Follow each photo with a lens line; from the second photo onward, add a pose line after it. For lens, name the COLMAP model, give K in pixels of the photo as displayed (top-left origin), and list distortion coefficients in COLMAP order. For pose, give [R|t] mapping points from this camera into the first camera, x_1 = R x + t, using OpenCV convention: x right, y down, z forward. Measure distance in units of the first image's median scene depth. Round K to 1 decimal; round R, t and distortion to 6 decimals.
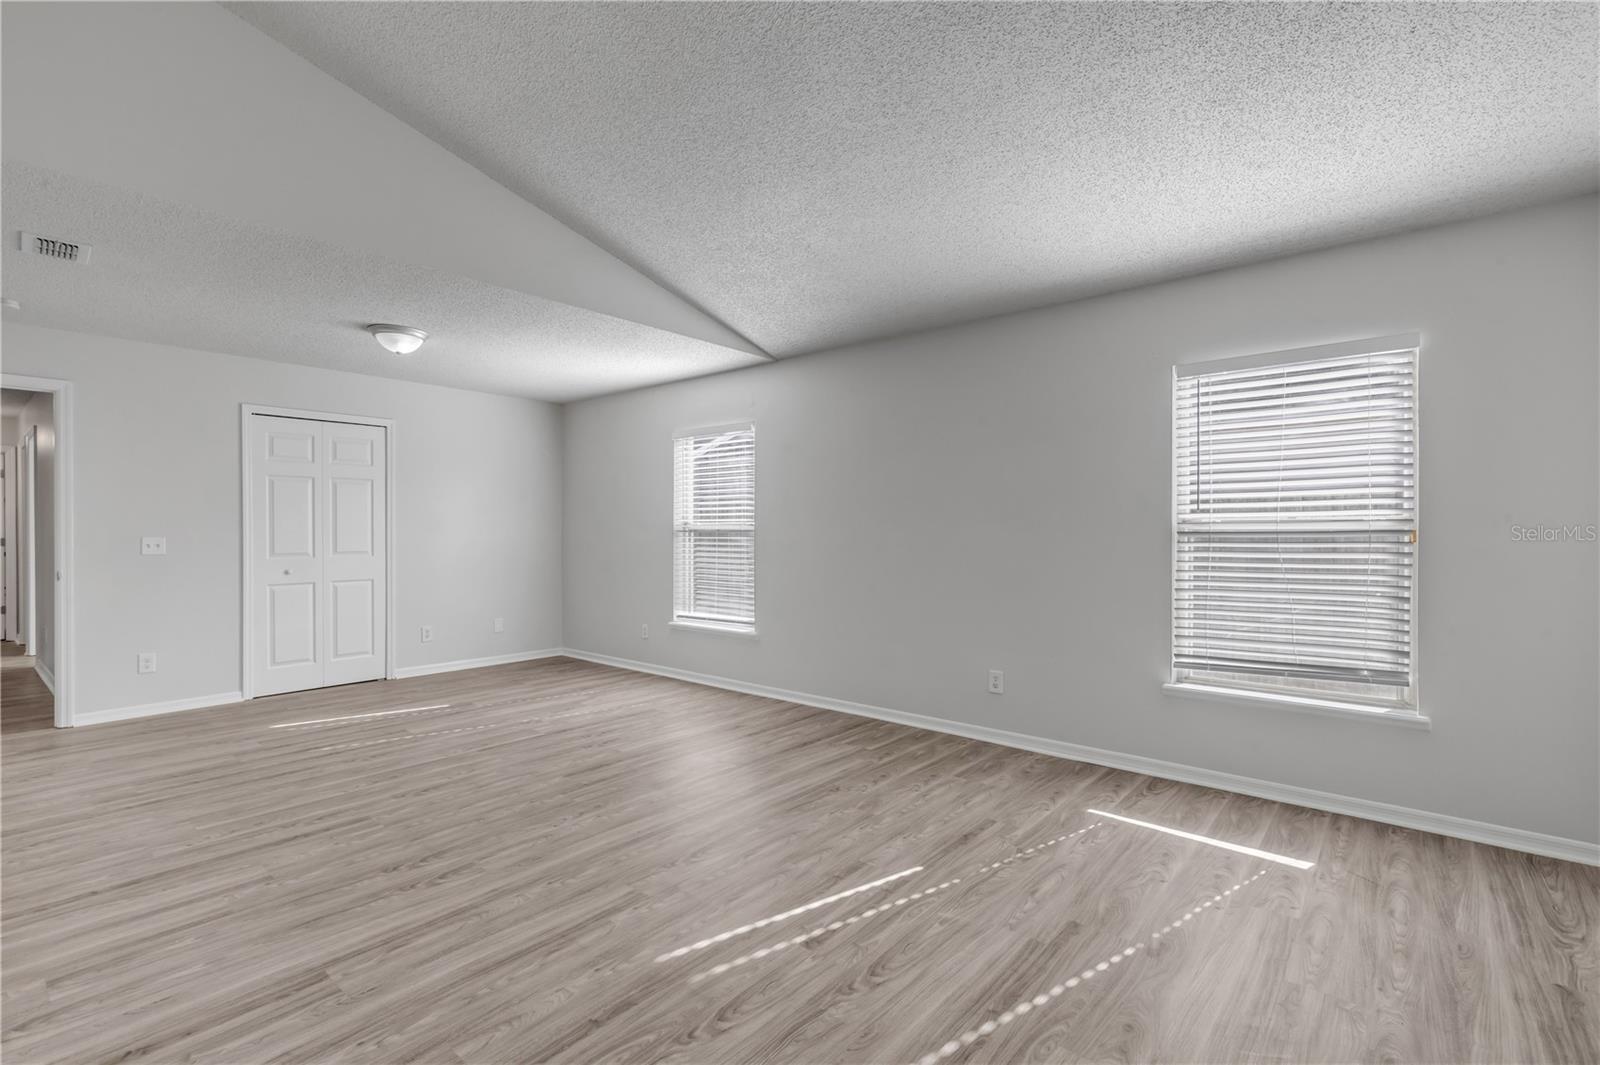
lens RADIAL K [[719.1, 0, 804.3], [0, 719.1, 531.6], [0, 0, 1]] dist [0.011681, -0.003840]
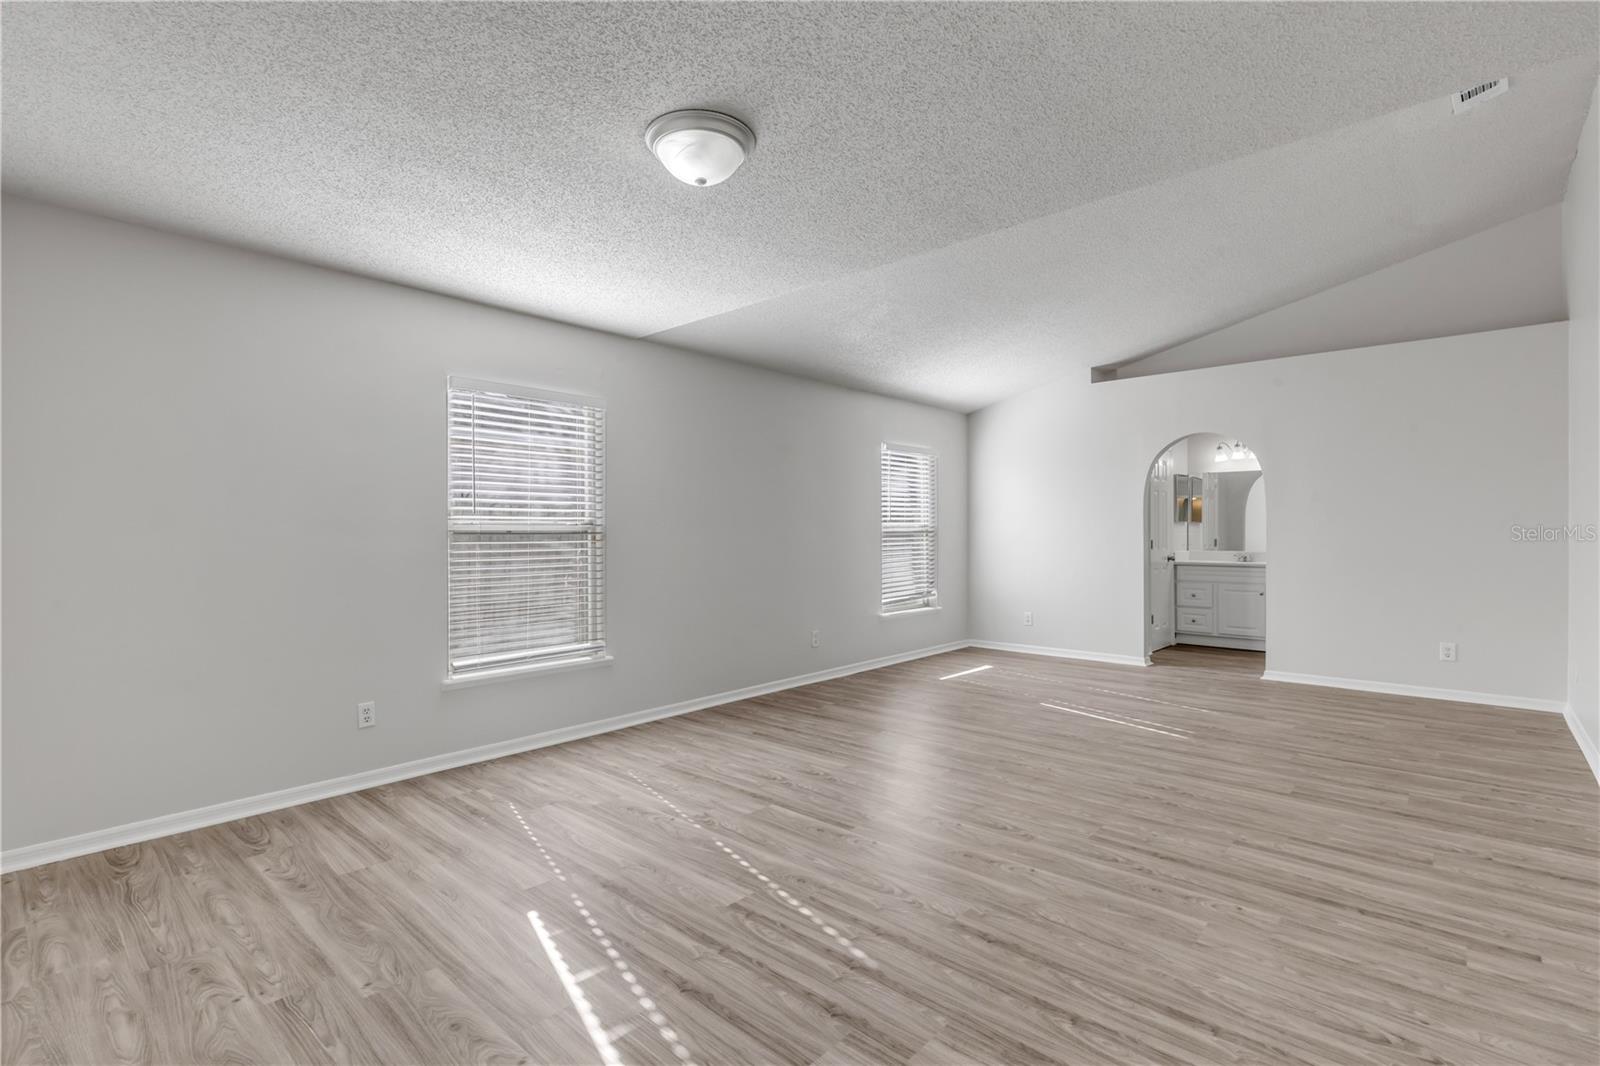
lens RADIAL K [[728.6, 0, 760.5], [0, 728.6, 530.5], [0, 0, 1]] dist [0.013210, -0.000773]
pose [[0.069820, -0.000504, 0.997559, -1.660218], [0.002431, 0.999997, 0.000335, -0.006151], [-0.997557, 0.002402, 0.069821, 1.426850]]
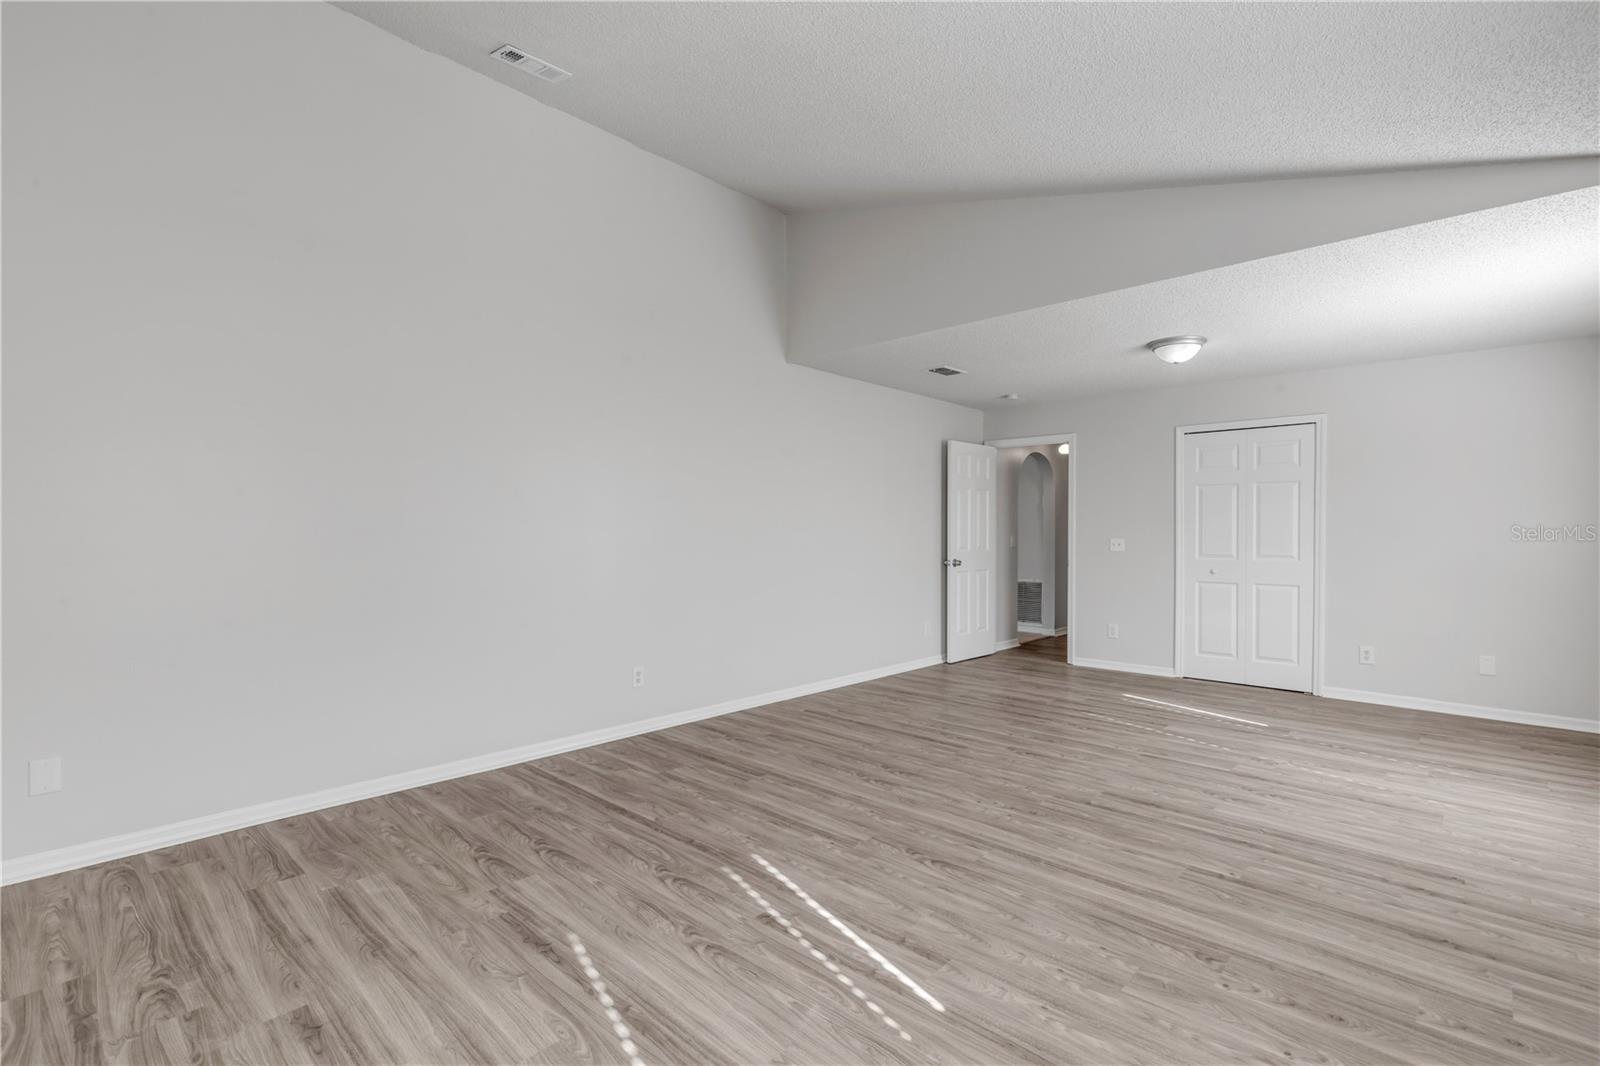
lens RADIAL K [[719.1, 0, 804.3], [0, 719.1, 532.1], [0, 0, 1]] dist [0.011681, -0.003840]
pose [[-0.037351, -0.001655, -0.999301, 0.768034], [-0.005269, 0.999985, -0.001460, 0.001668], [0.999288, 0.005211, -0.037359, 0.783379]]
